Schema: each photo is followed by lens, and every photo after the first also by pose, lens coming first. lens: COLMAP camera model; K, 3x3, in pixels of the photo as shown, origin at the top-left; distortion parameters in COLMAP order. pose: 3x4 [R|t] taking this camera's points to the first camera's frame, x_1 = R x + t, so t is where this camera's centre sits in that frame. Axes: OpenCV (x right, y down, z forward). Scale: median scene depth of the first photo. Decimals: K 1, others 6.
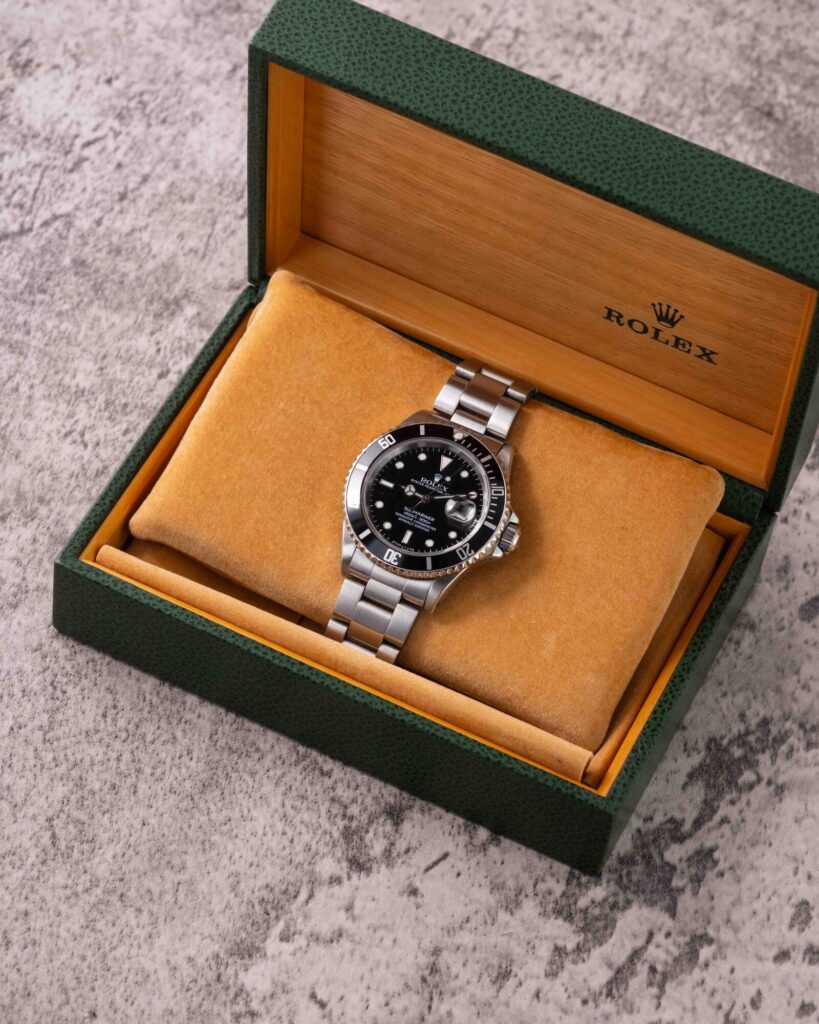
lens RADIAL K [[2998.7, 0, 409.5], [0, 2998.7, 512.0], [0, 0, 1]] dist [-0.024074, 0.004118]
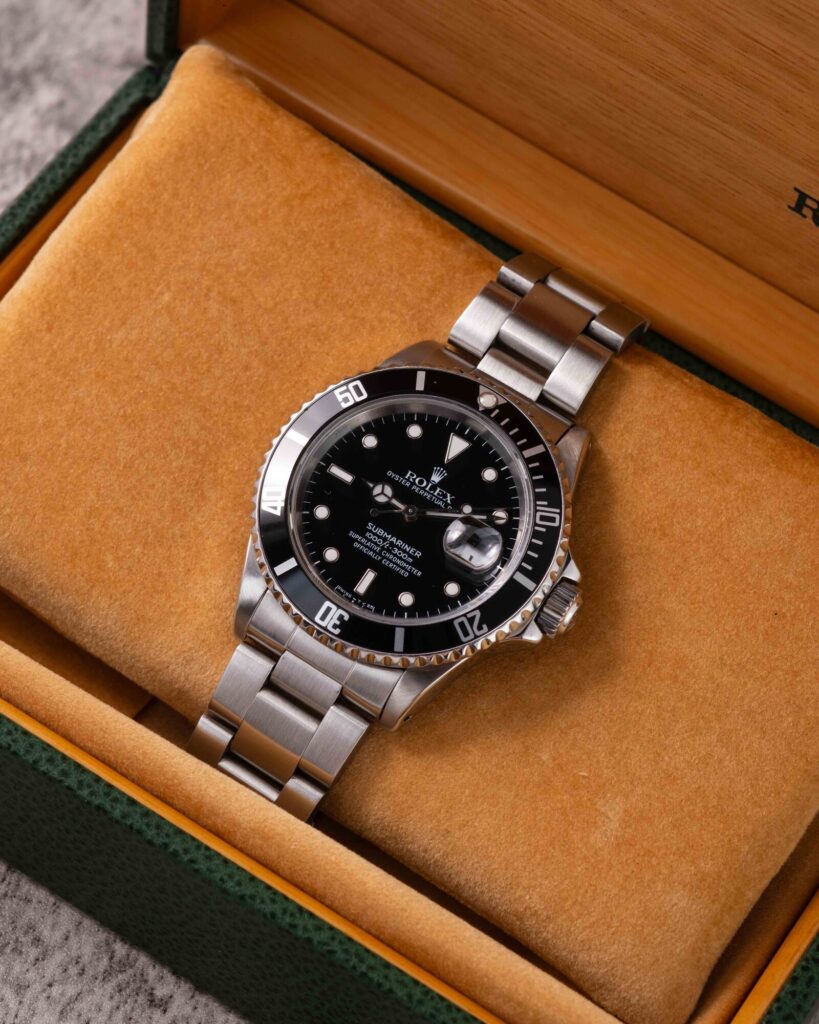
lens RADIAL K [[3544.6, 0, 409.5], [0, 3544.6, 512.0], [0, 0, 1]] dist [0.021476, 2.210350]
pose [[0.992120, 0.124811, -0.010925, 0.012037], [-0.124162, 0.991121, 0.047565, -0.033928], [0.016764, -0.045833, 0.998808, 0.378745]]
